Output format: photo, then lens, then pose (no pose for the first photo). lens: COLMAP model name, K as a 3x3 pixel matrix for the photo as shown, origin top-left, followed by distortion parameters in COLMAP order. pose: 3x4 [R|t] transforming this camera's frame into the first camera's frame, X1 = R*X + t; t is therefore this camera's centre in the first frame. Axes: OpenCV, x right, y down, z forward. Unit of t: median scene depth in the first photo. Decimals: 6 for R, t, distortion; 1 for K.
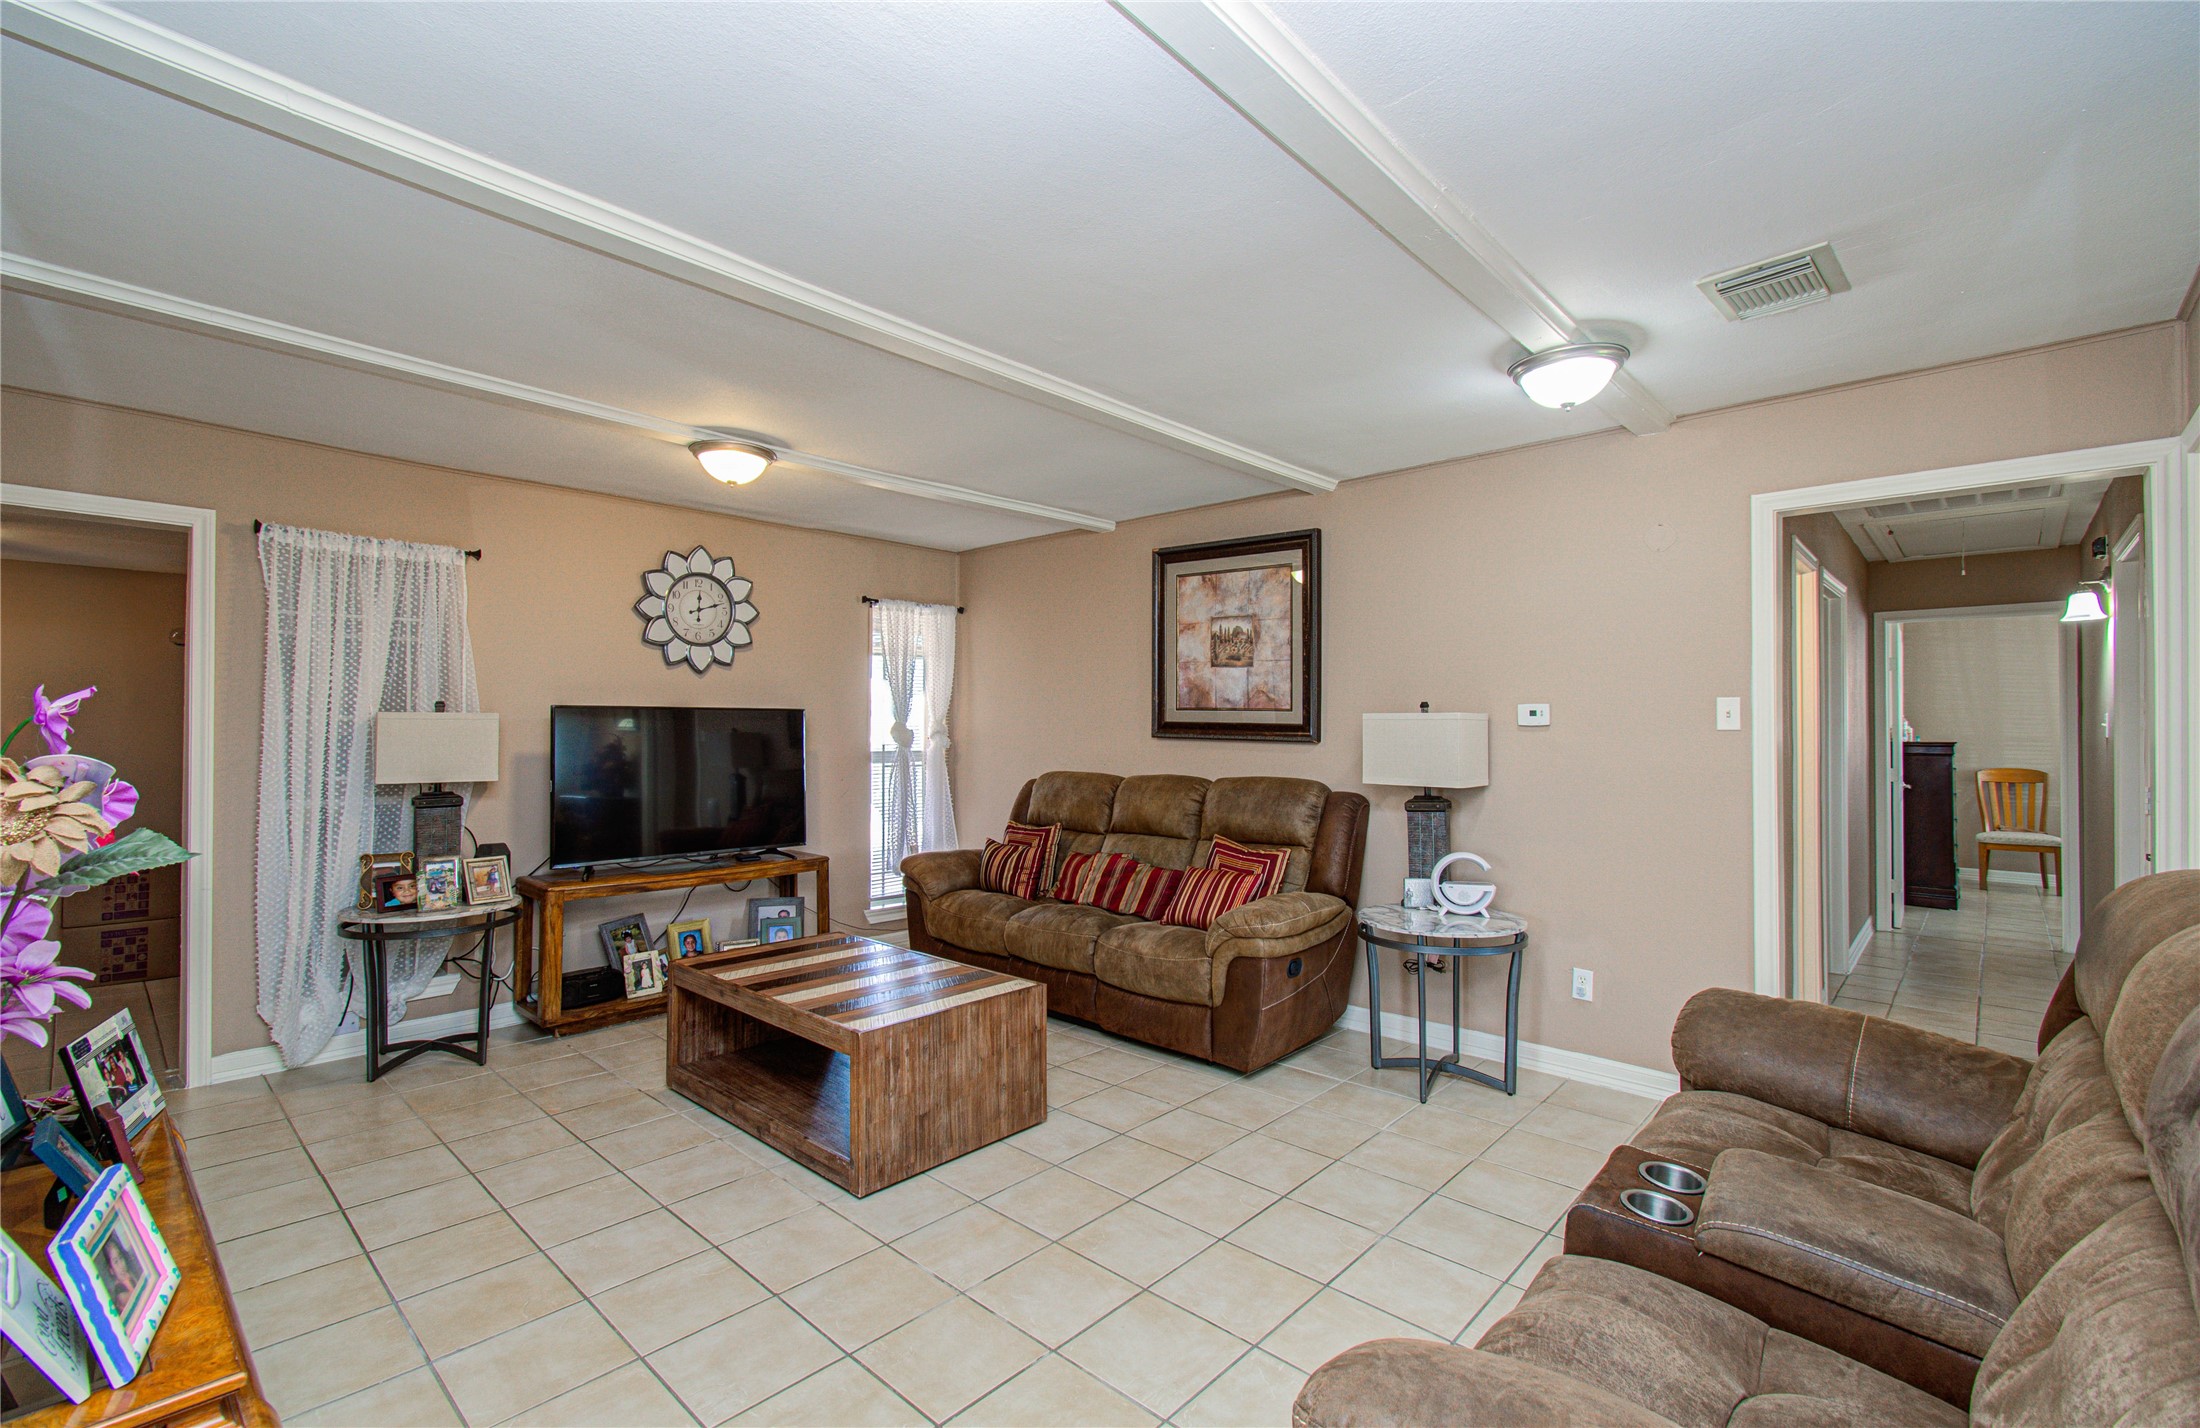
lens RADIAL K [[972.3, 0, 1089.5], [0, 972.3, 719.8], [0, 0, 1]] dist [0.007210, 0.002748]
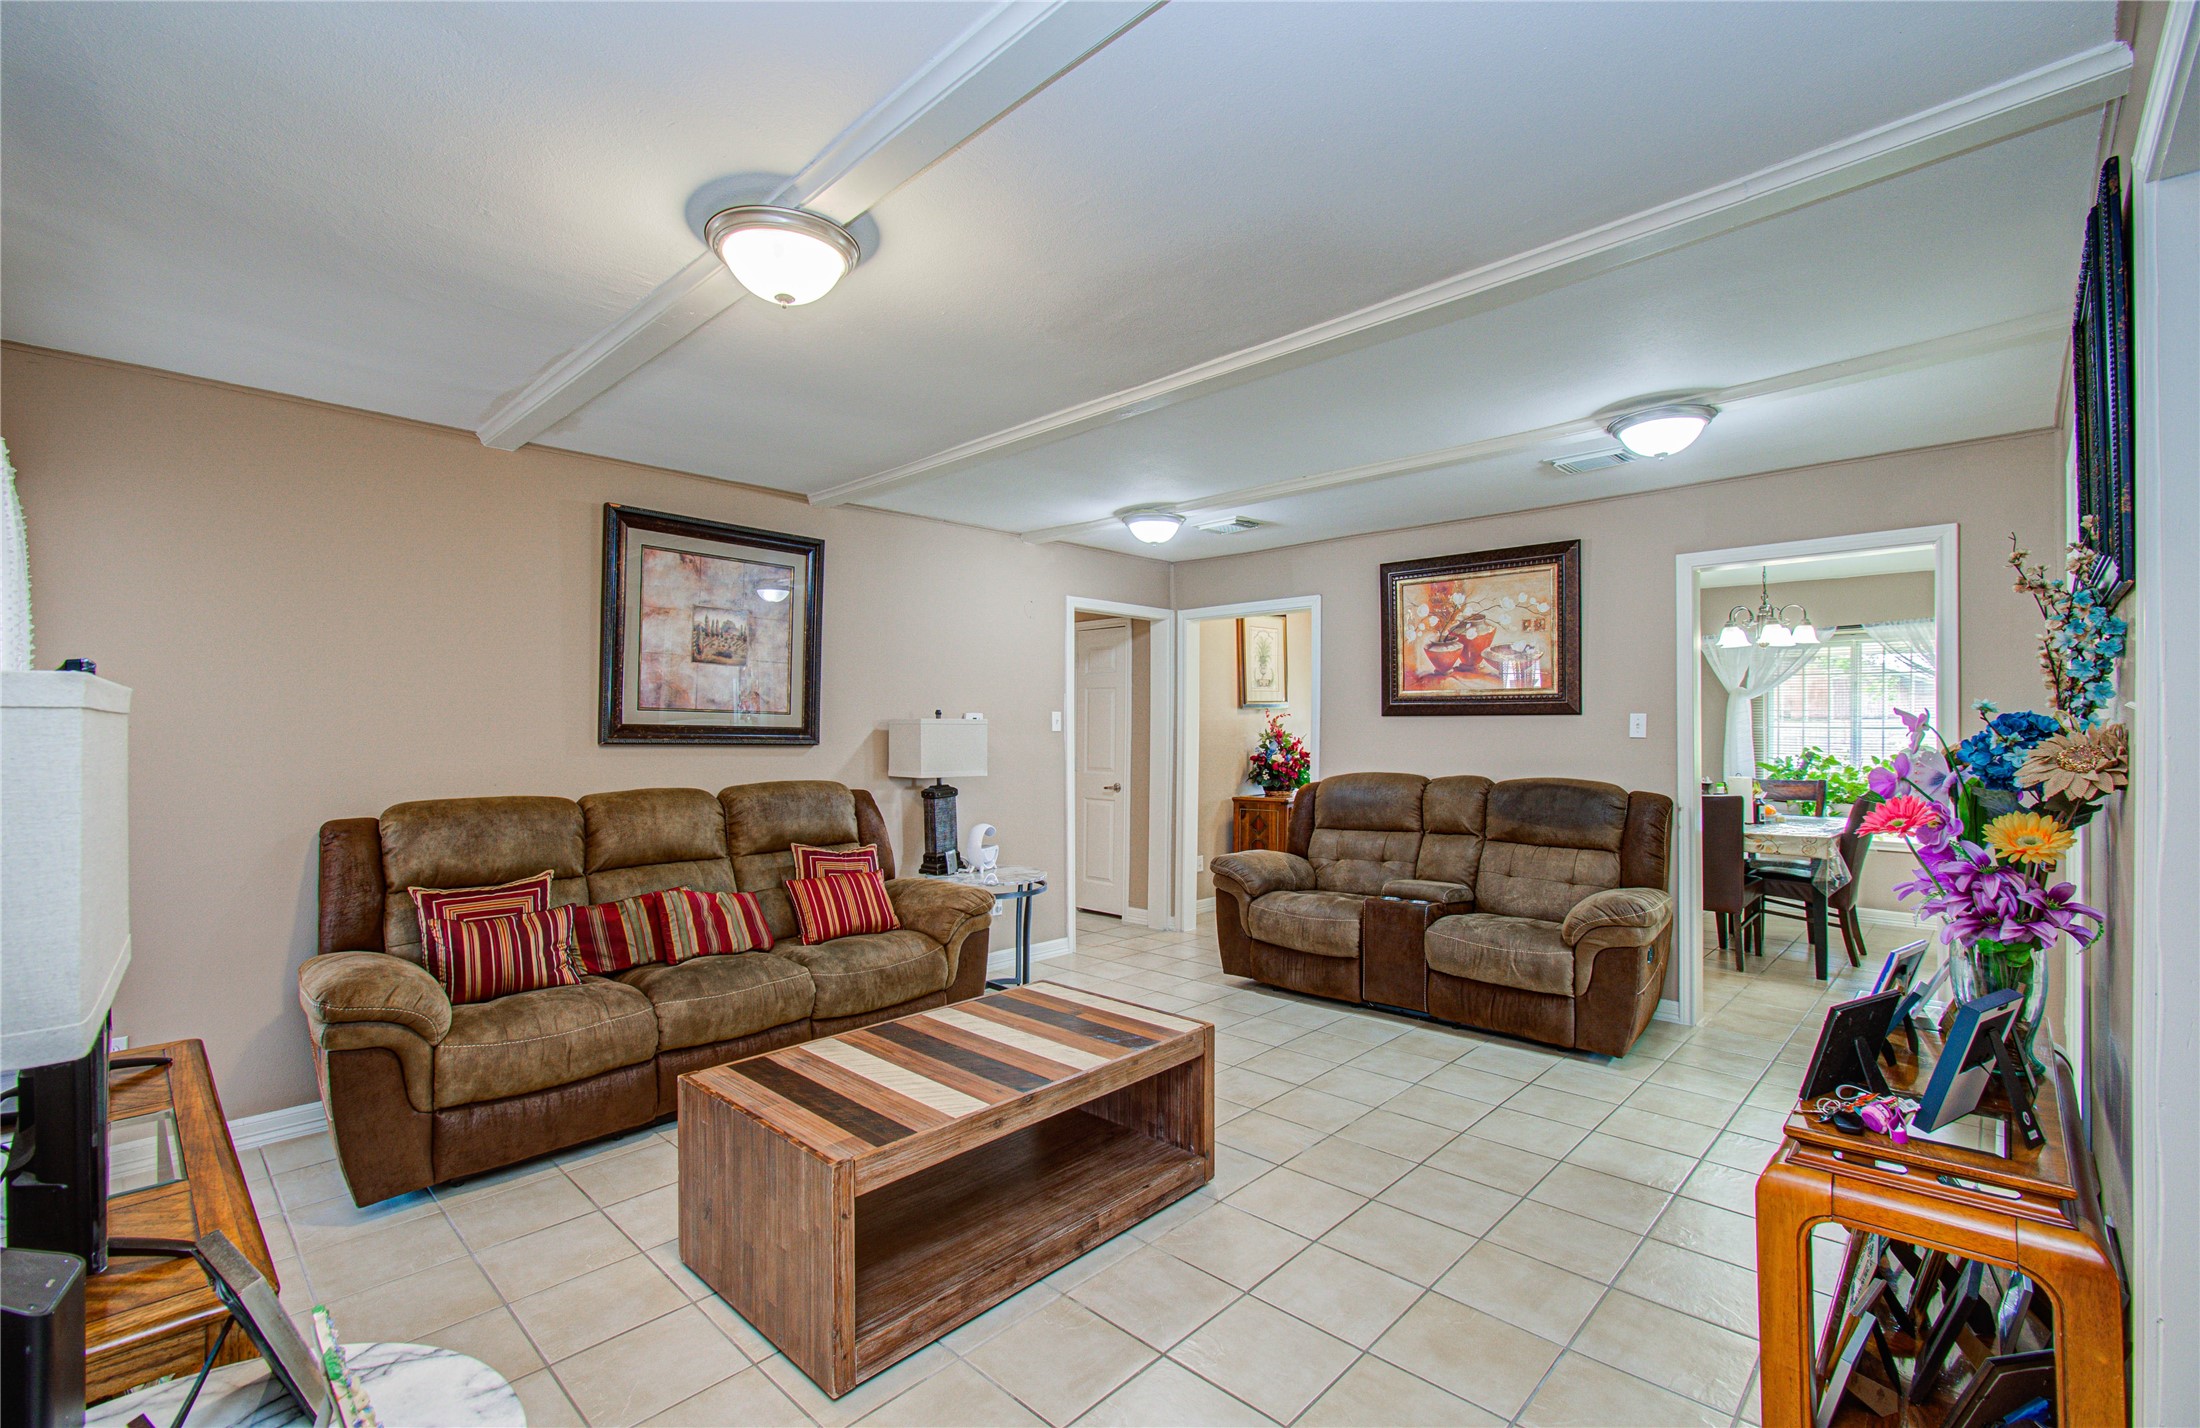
lens RADIAL K [[972.3, 0, 1075.2], [0, 972.3, 717.6], [0, 0, 1]] dist [0.007210, 0.002748]
pose [[0.031195, 0.009889, 0.999464, -0.801786], [-0.004006, 0.999944, -0.009769, 0.002827], [-0.999505, -0.003699, 0.031233, 0.691165]]
